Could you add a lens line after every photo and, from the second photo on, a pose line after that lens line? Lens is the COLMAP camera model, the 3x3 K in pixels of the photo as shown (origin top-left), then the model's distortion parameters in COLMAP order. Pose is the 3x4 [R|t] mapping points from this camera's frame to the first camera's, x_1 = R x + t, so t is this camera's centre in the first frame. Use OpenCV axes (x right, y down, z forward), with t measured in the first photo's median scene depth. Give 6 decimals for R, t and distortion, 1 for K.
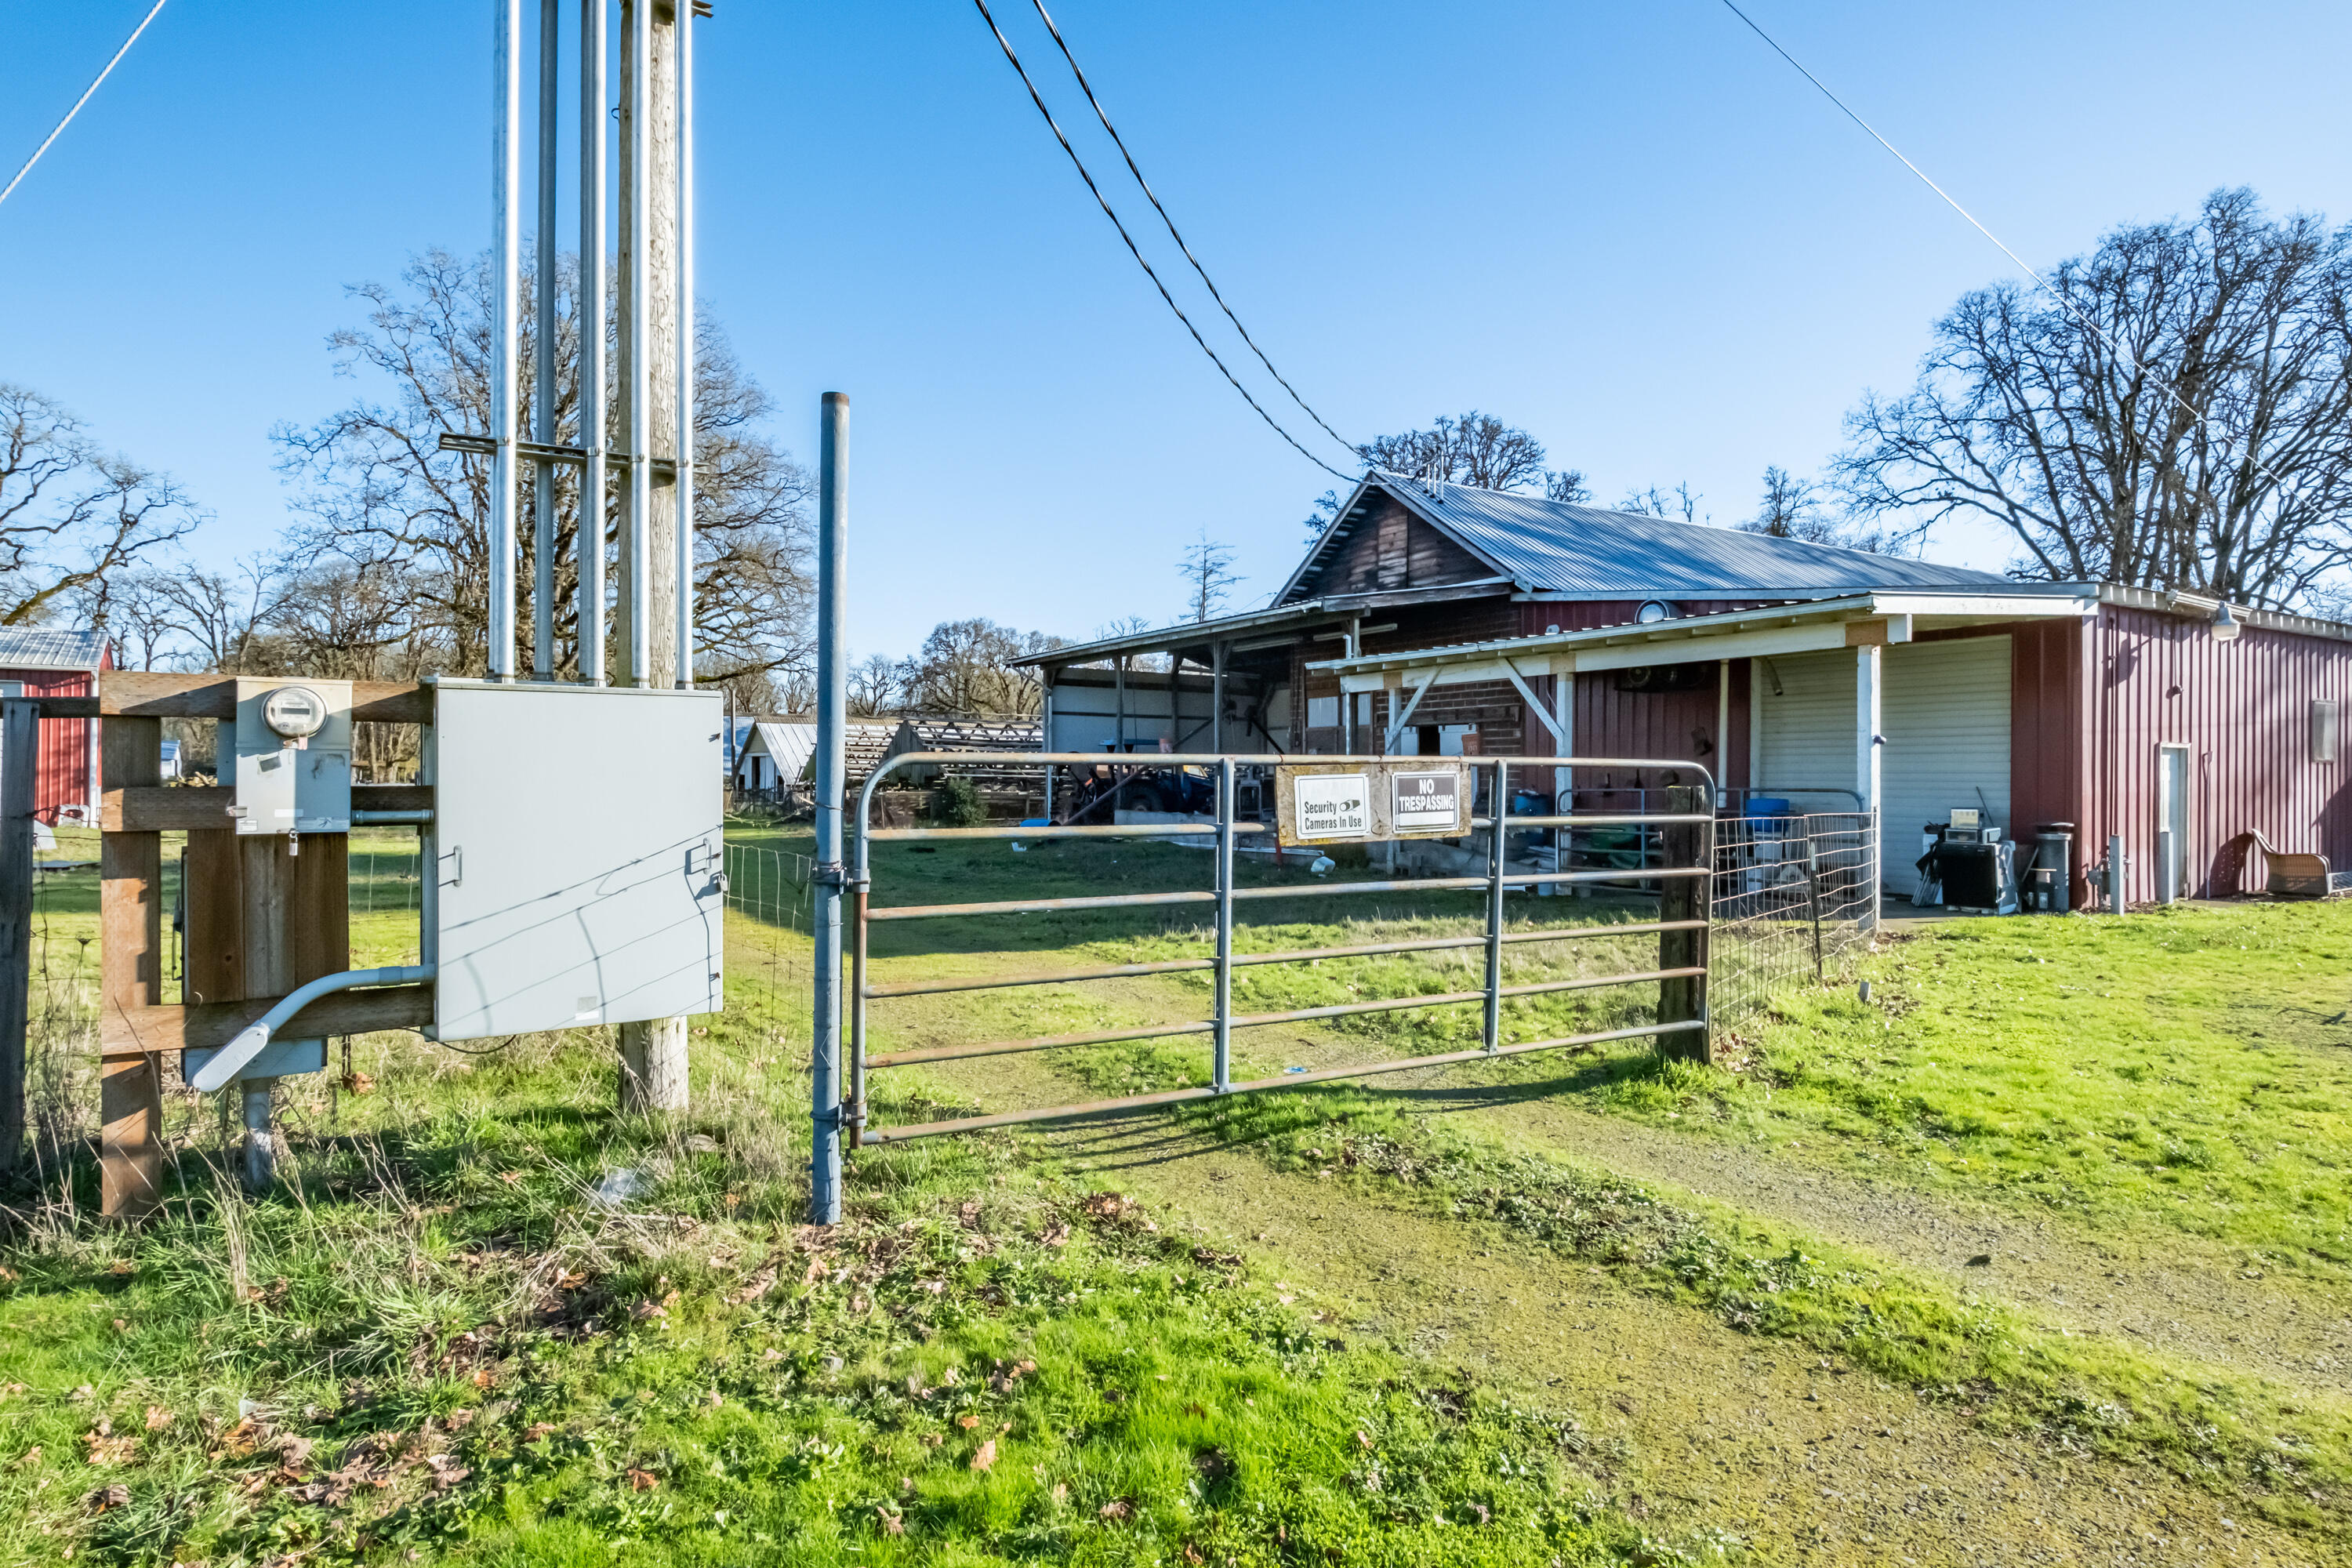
lens RADIAL K [[1188.2, 0, 1173.8], [0, 1188.2, 779.9], [0, 0, 1]] dist [-0.000207, 0.001933]
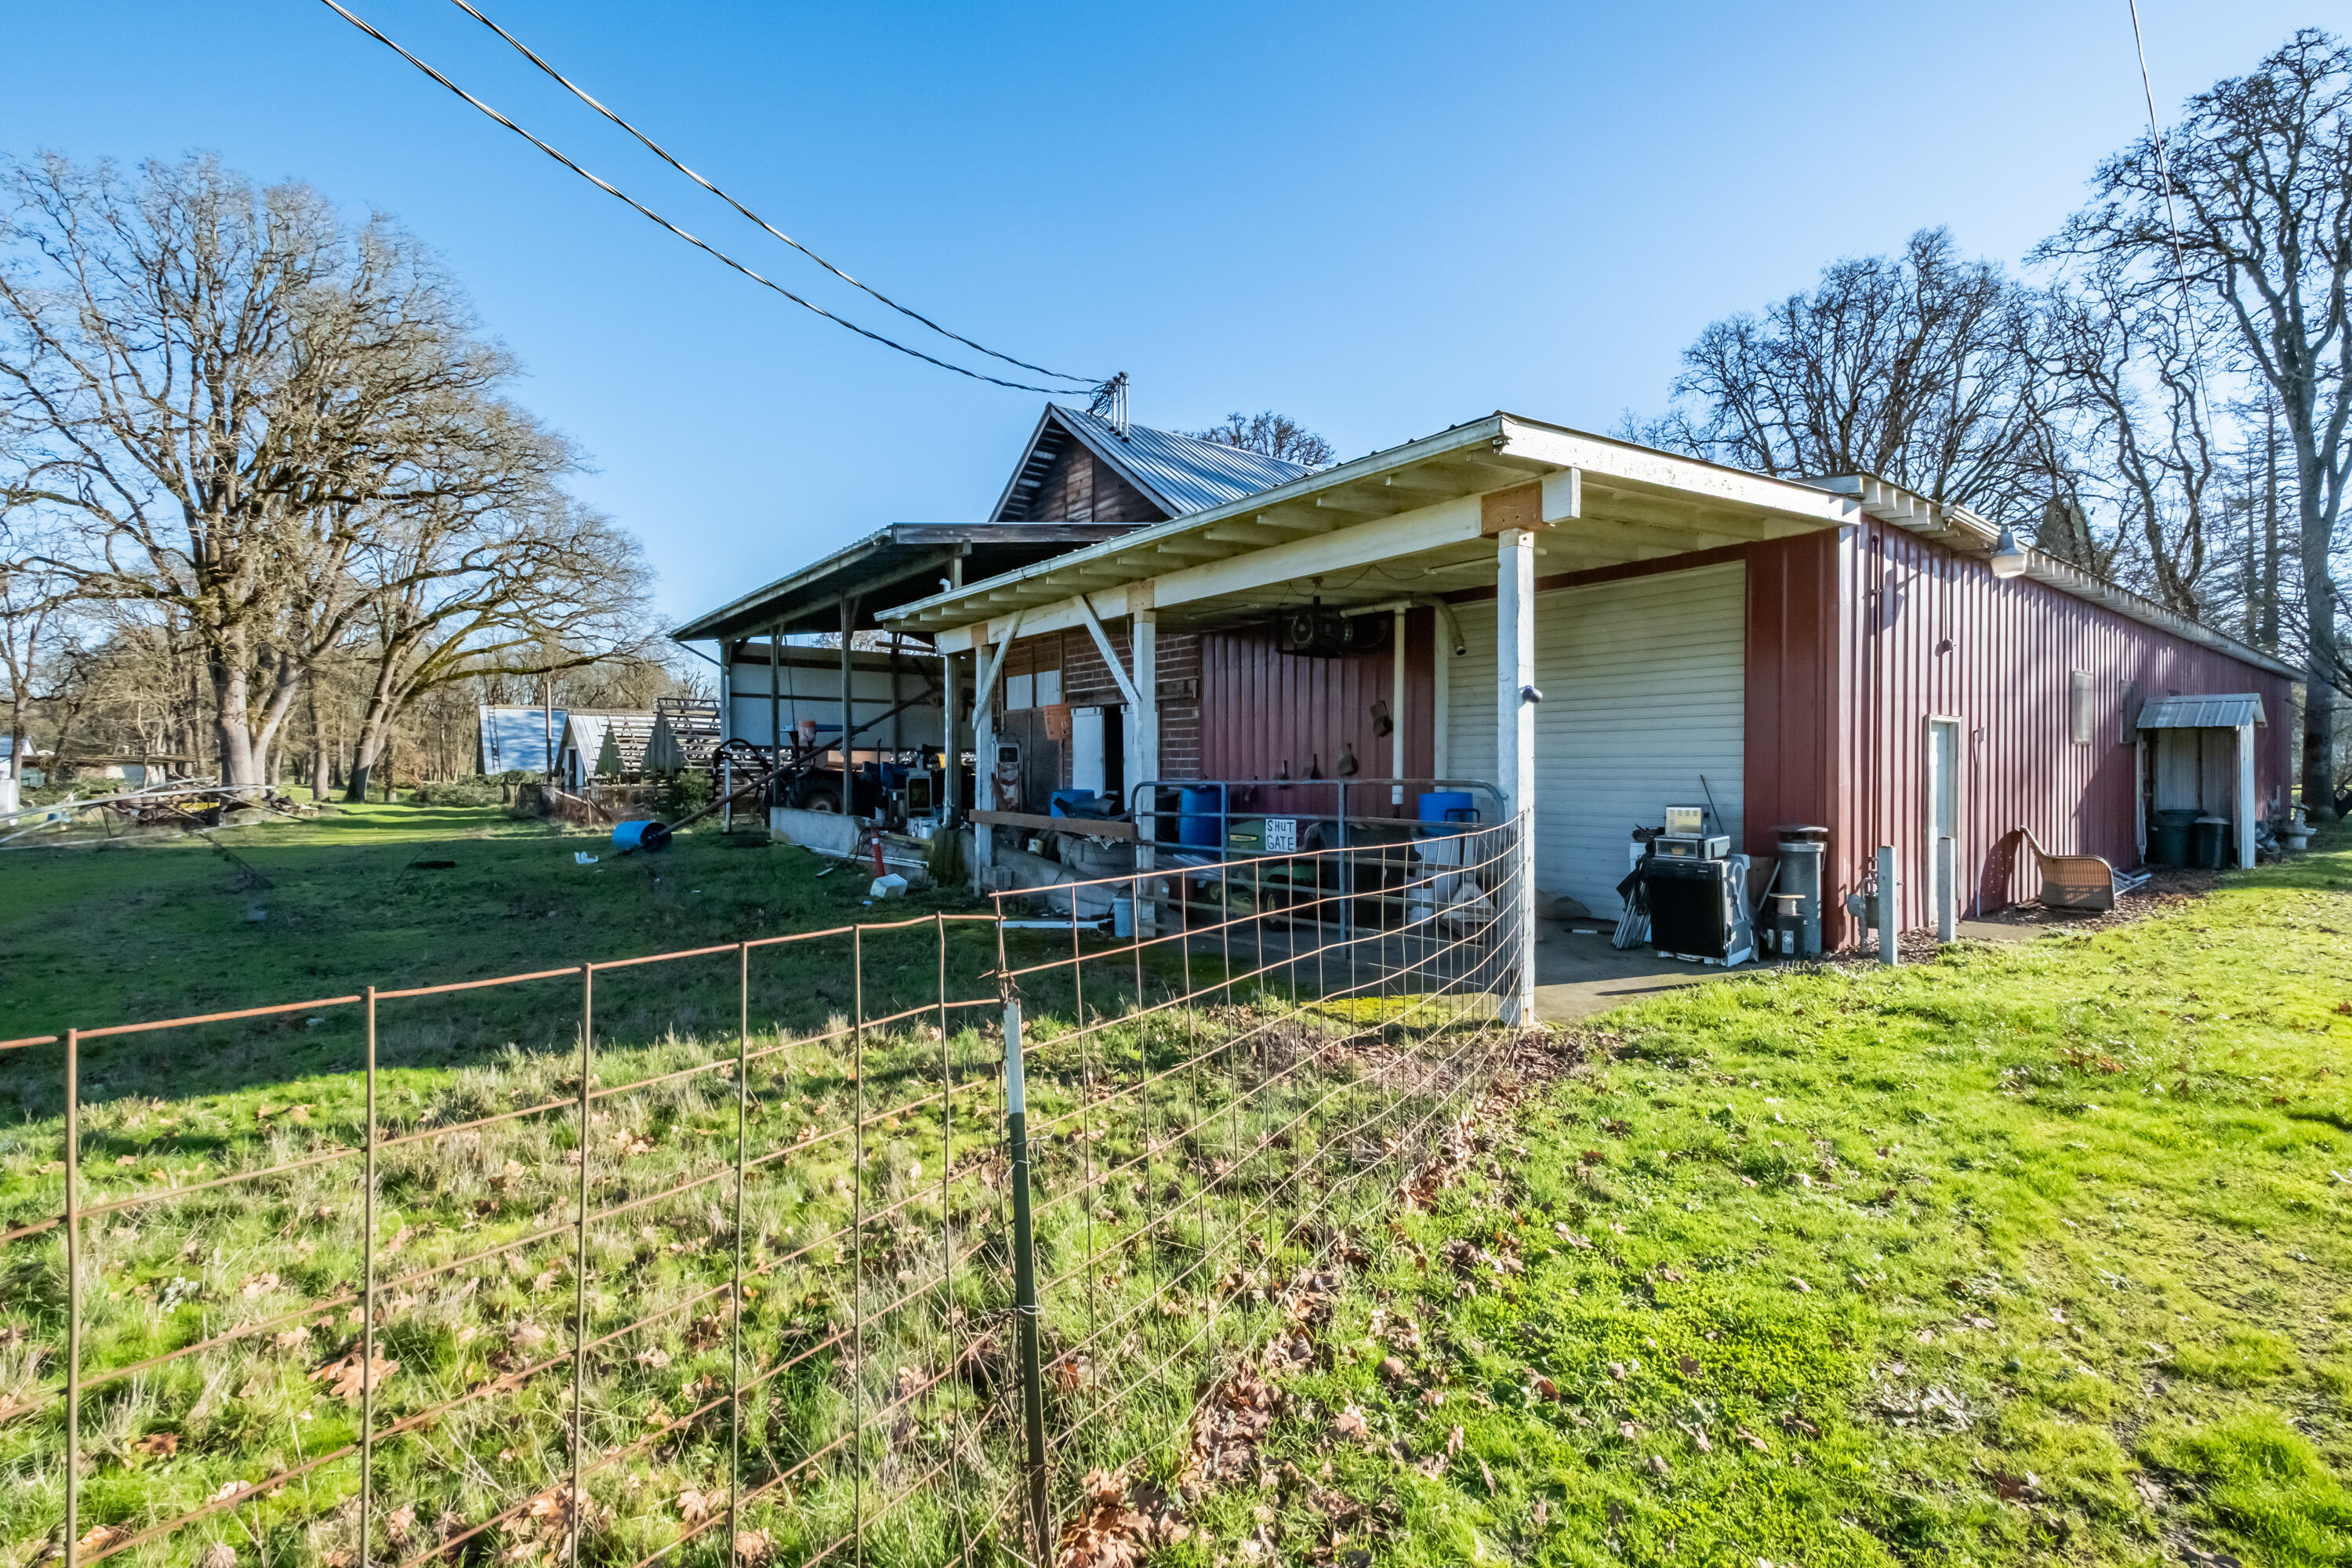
lens RADIAL K [[1108.2, 0, 1177.4], [0, 1108.2, 783.3], [0, 0, 1]] dist [0.001235, -0.000821]
pose [[0.990329, -0.005348, 0.138636, 0.251029], [0.003801, 0.999928, 0.011421, 0.001712], [-0.138687, -0.010784, 0.990278, 0.354361]]
